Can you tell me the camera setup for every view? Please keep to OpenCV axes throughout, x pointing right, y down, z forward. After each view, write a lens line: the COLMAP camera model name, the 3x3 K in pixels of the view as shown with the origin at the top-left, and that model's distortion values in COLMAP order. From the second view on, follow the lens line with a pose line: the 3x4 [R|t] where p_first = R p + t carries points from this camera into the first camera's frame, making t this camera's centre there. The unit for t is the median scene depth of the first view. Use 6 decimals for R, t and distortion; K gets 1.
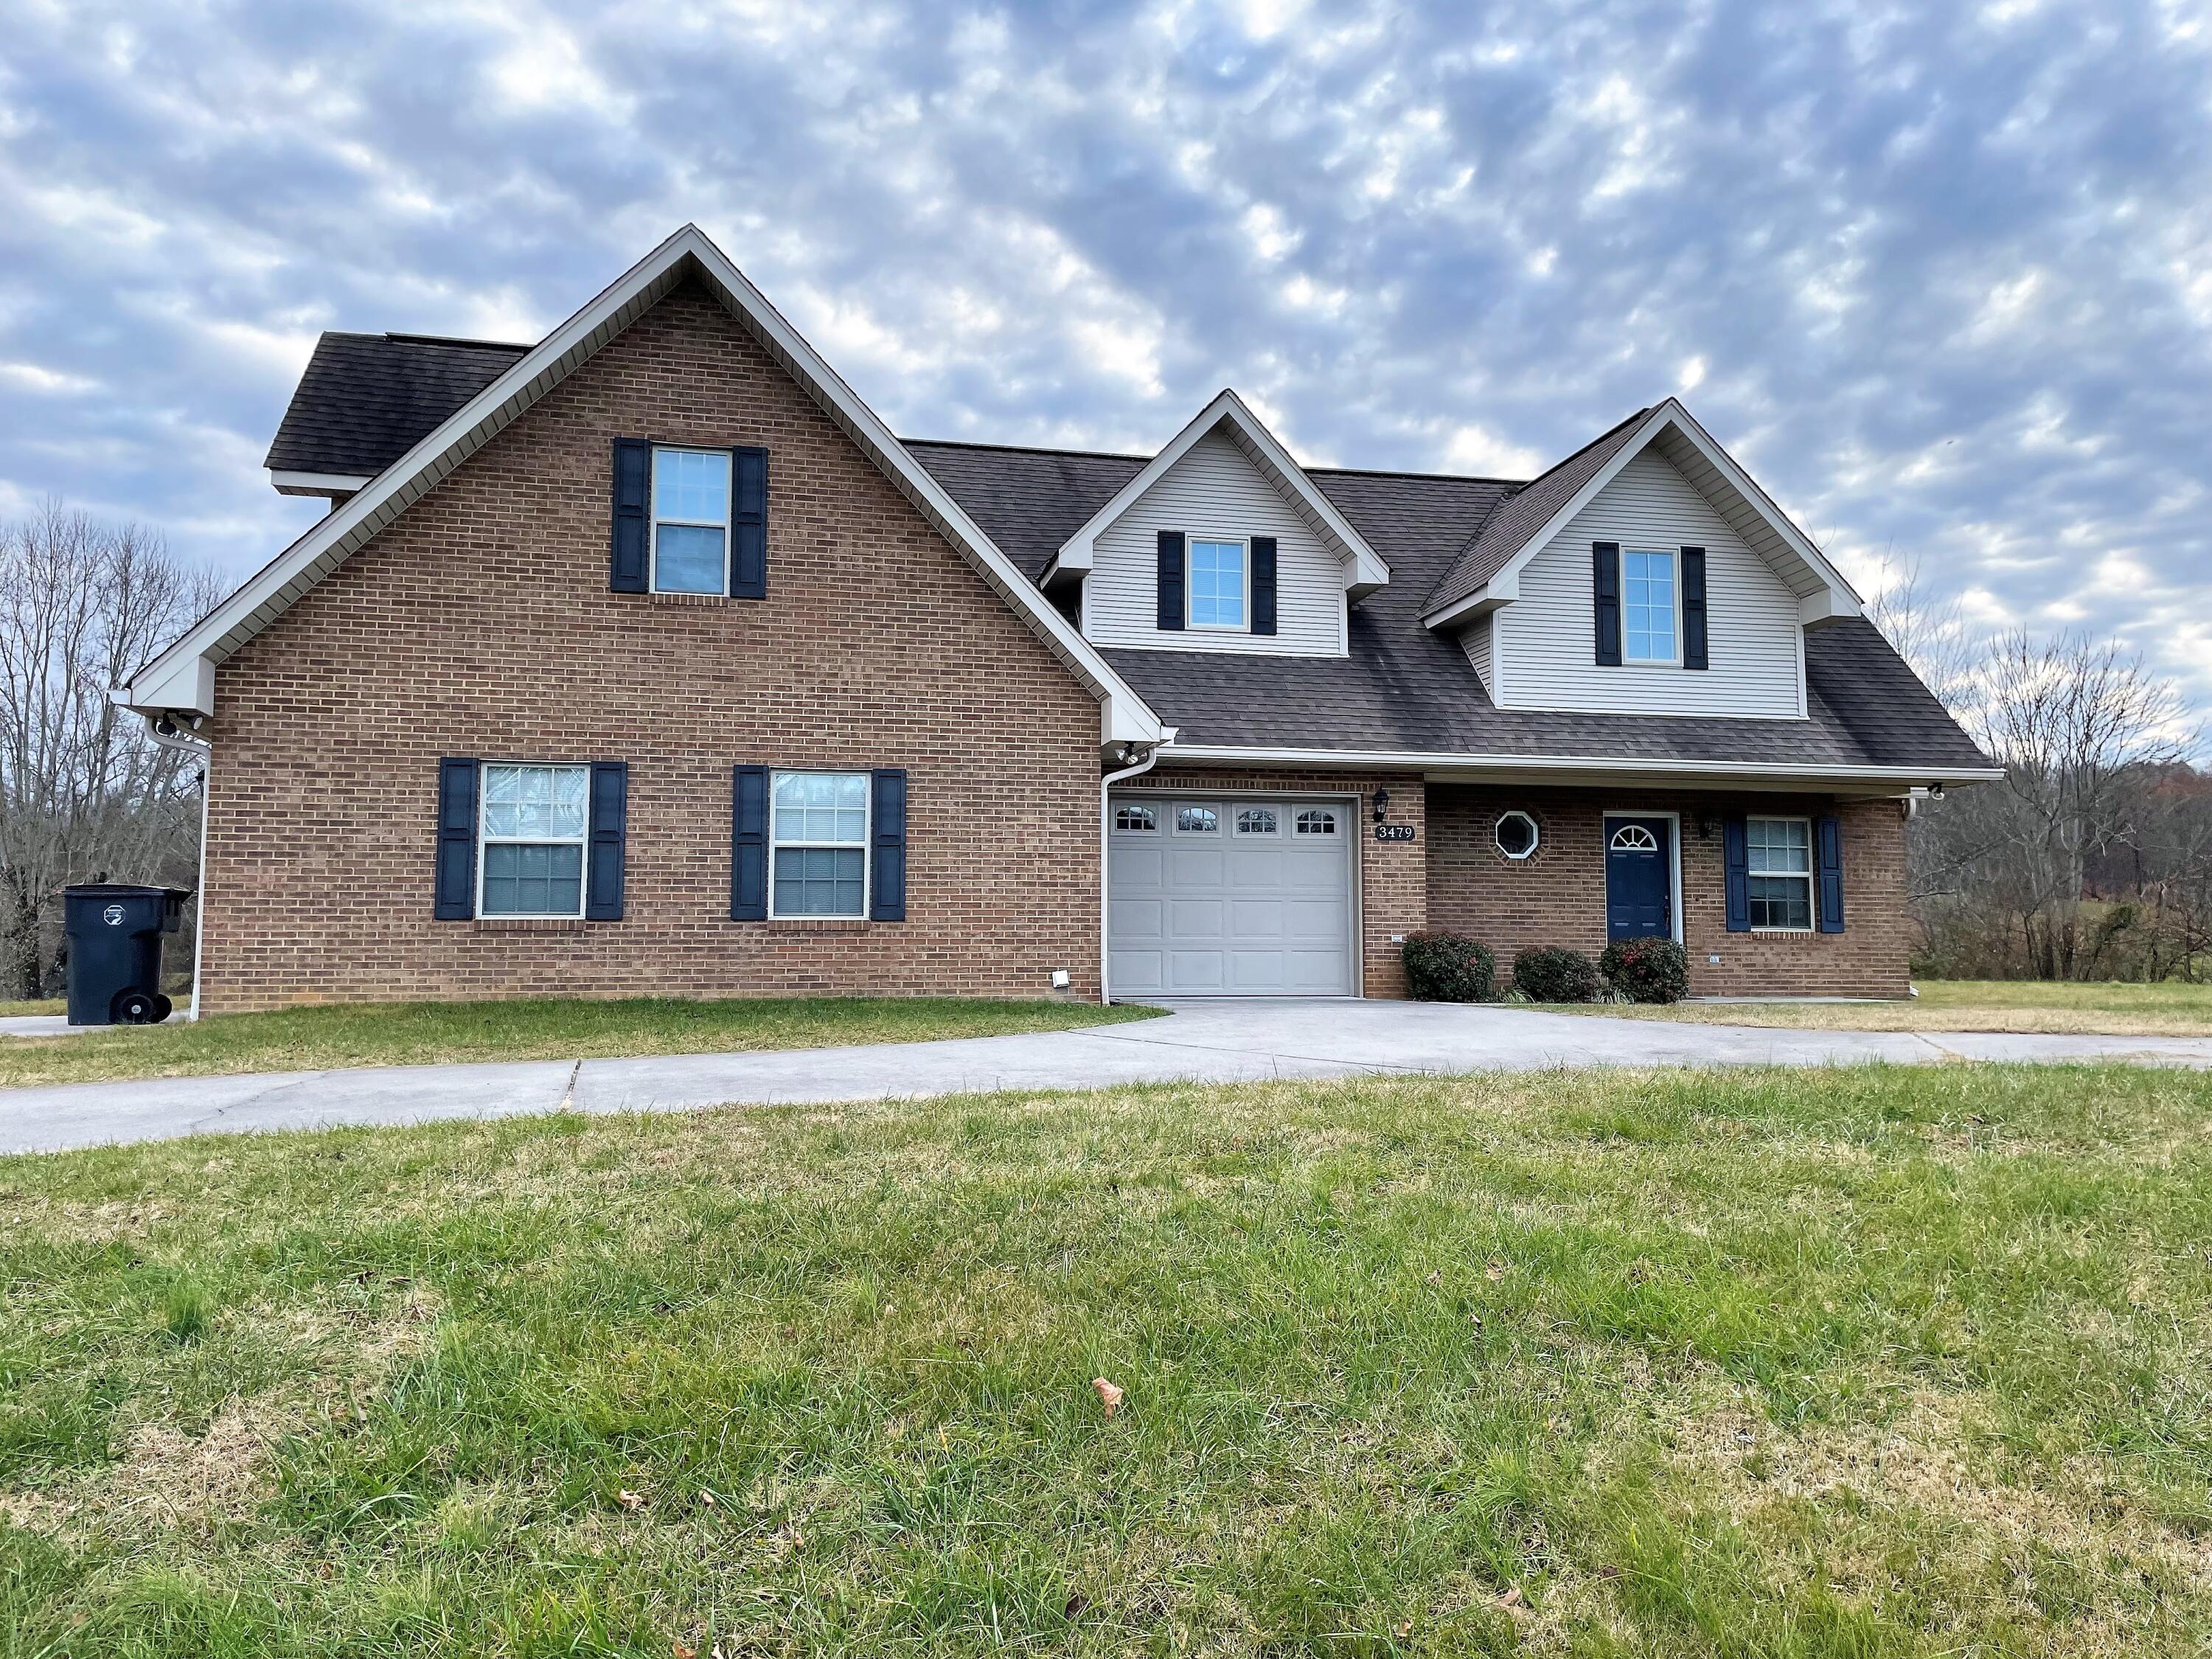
lens RADIAL K [[1623.8, 0, 1103.7], [0, 1623.8, 837.5], [0, 0, 1]] dist [0.081373, -0.108672]
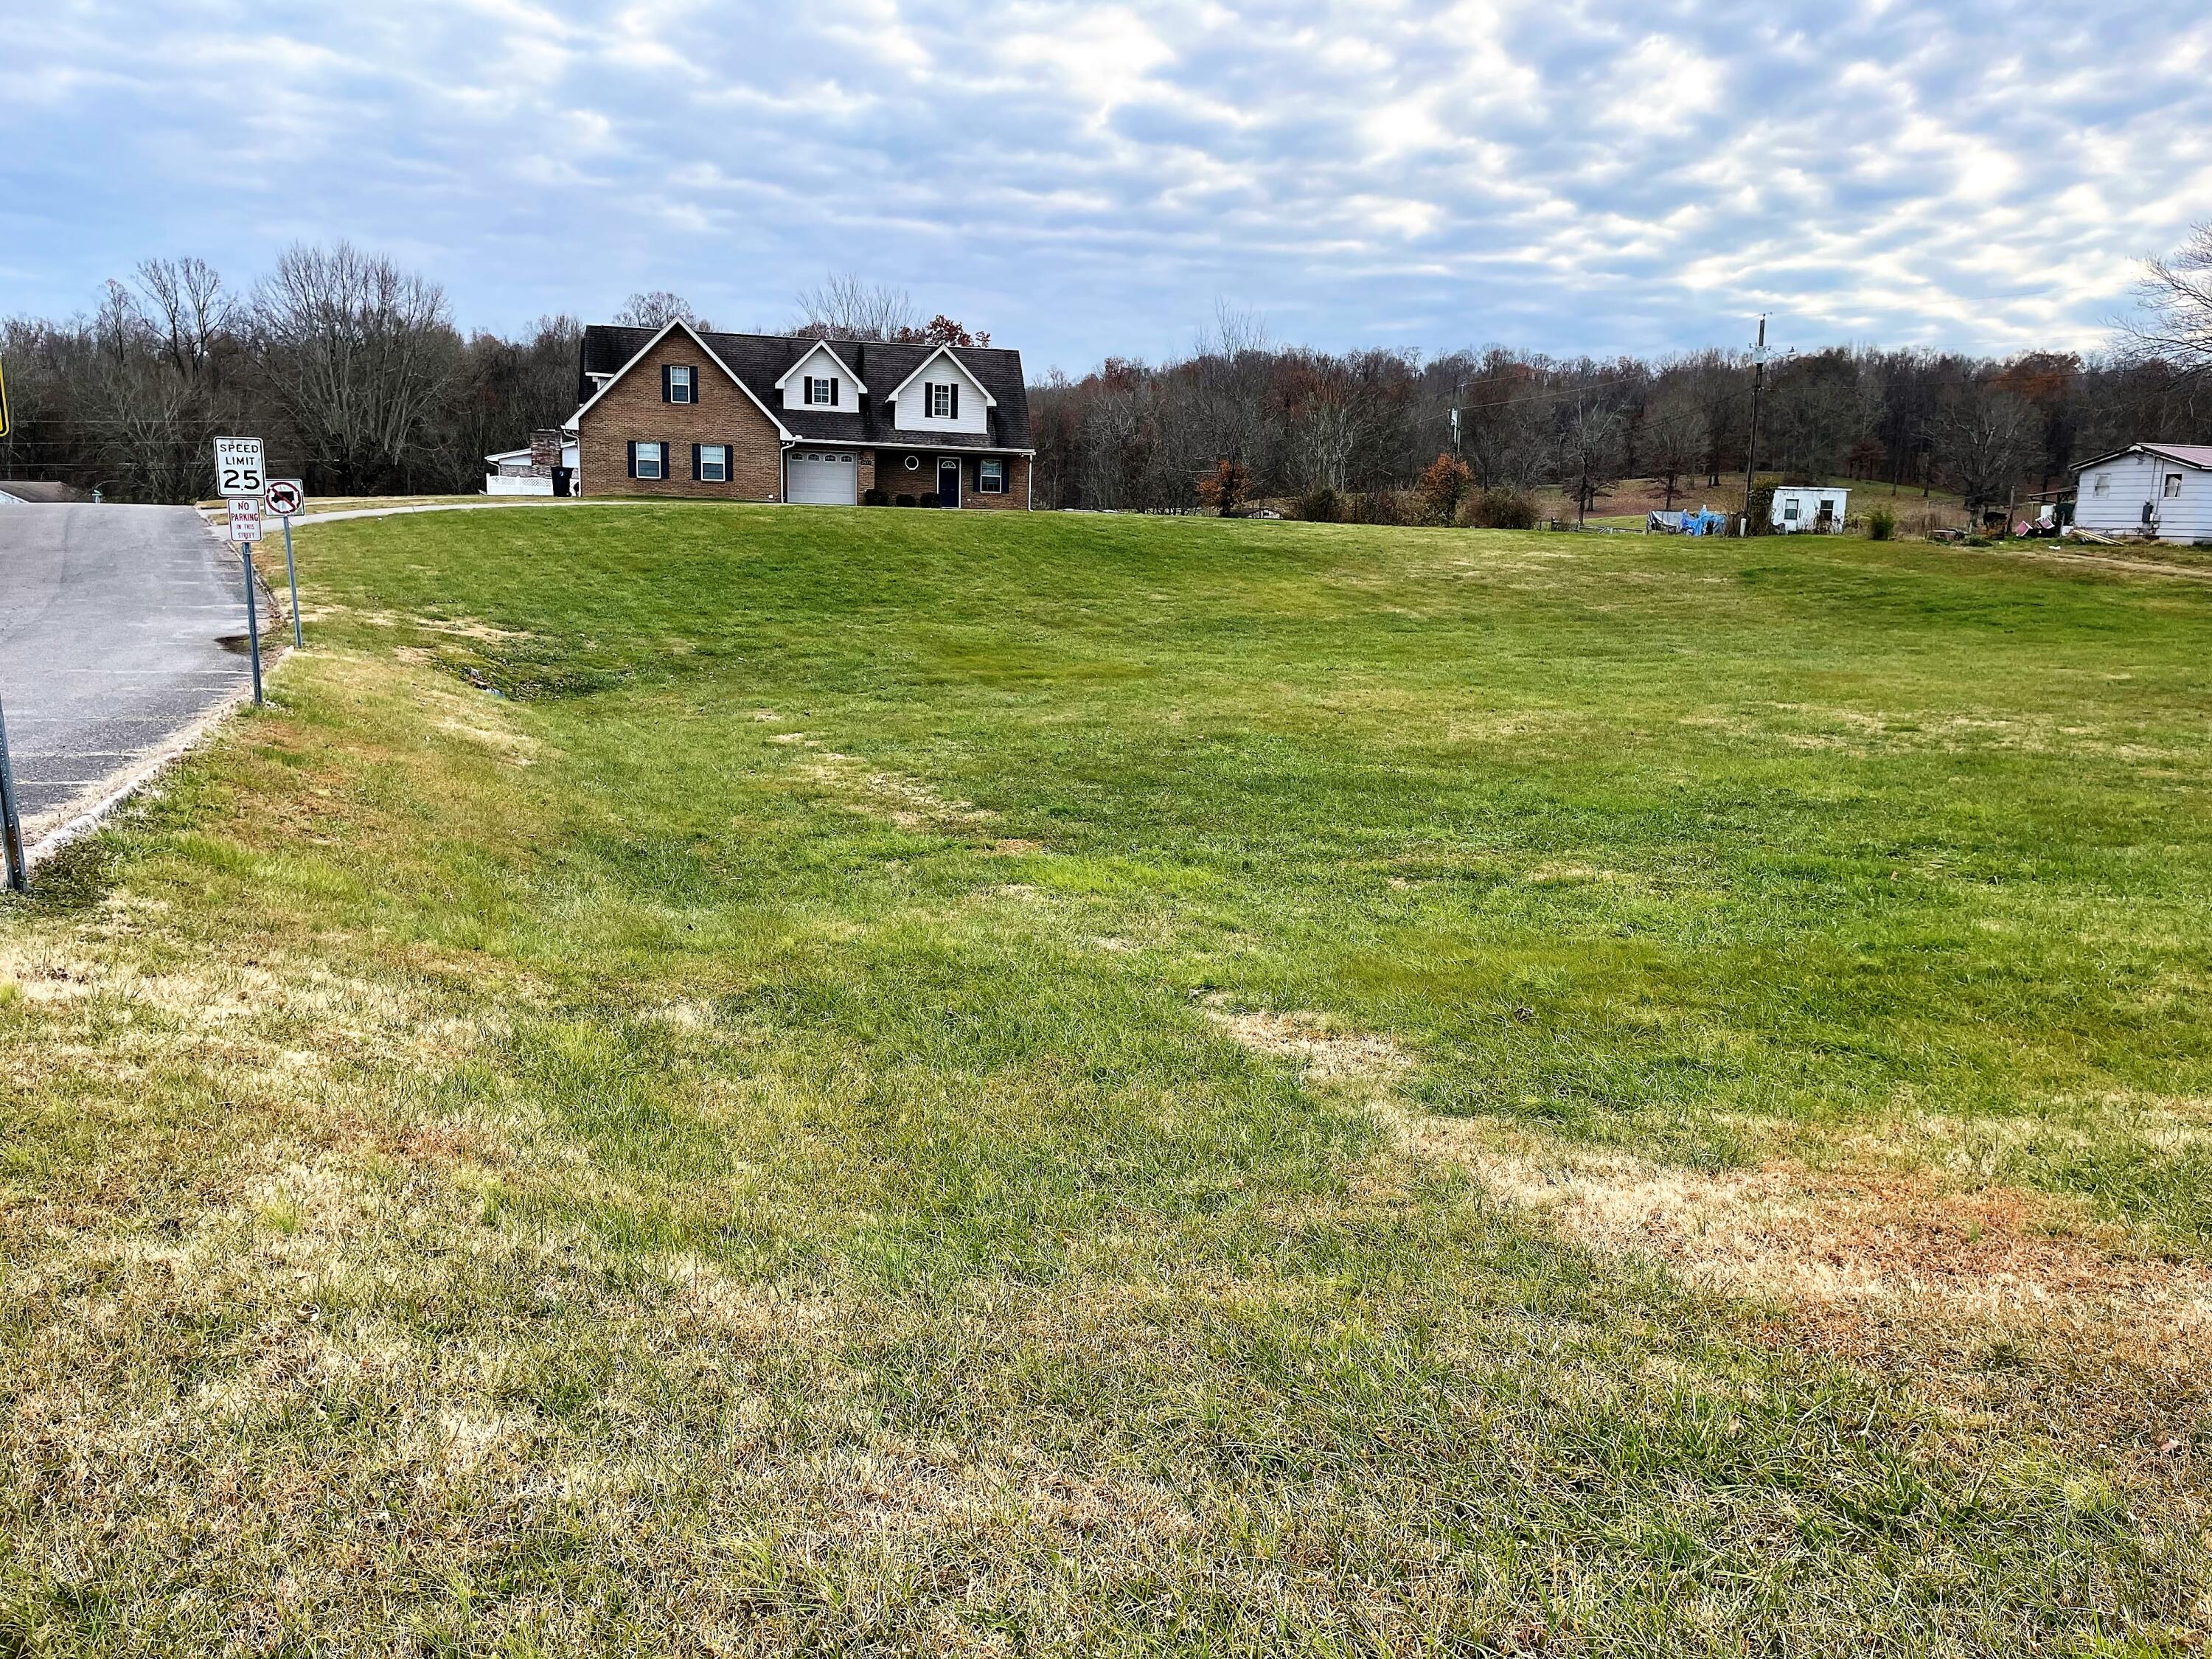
lens RADIAL K [[1623.8, 0, 1103.7], [0, 1623.8, 837.5], [0, 0, 1]] dist [0.081373, -0.108672]
pose [[0.999205, 0.029671, 0.026639, 0.823939], [-0.035615, 0.964530, 0.261561, -0.221003], [-0.017934, -0.262302, 0.964819, -3.683657]]
